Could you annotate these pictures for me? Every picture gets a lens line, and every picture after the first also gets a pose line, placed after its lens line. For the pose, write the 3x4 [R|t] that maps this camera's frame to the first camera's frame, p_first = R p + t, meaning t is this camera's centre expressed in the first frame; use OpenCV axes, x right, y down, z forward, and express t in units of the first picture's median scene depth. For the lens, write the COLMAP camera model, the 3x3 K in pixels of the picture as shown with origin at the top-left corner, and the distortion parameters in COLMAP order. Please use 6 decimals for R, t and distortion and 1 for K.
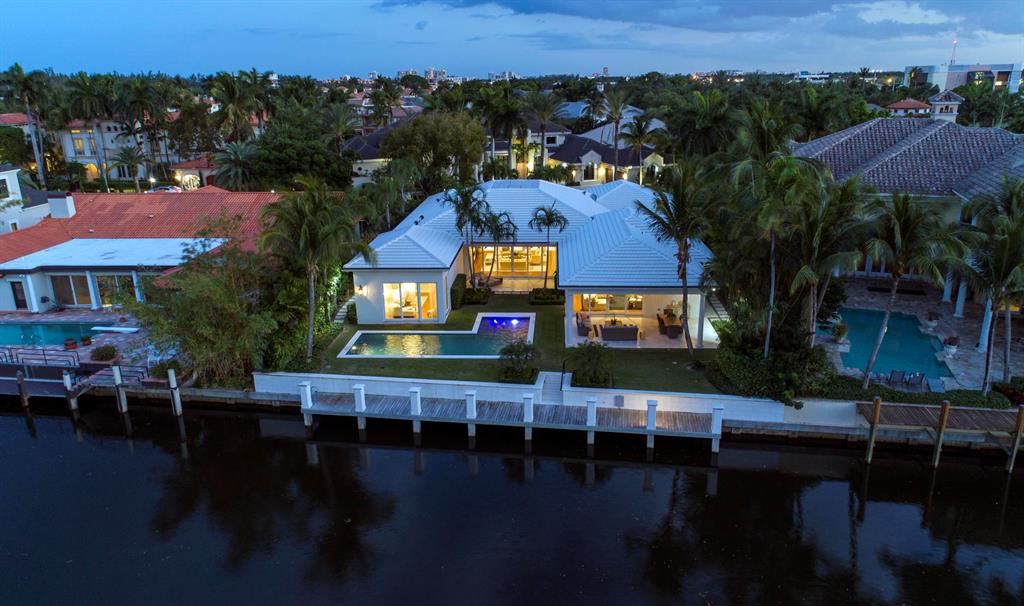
lens RADIAL K [[692.7, 0, 512.0], [0, 692.7, 303.6], [0, 0, 1]] dist [0.019430, 0.001006]
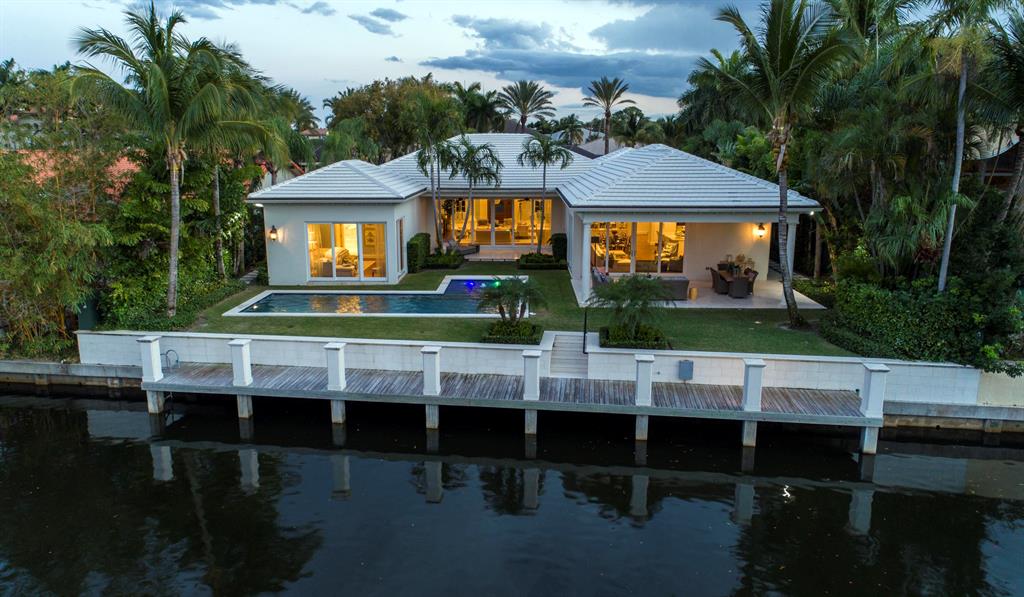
lens RADIAL K [[692.7, 0, 490.7], [0, 692.7, 305.5], [0, 0, 1]] dist [0.019430, 0.001006]
pose [[0.999844, 0.009196, 0.015061, -0.018492], [-0.007856, 0.996203, -0.086701, 0.135546], [-0.015801, 0.086569, 0.996121, 0.404137]]
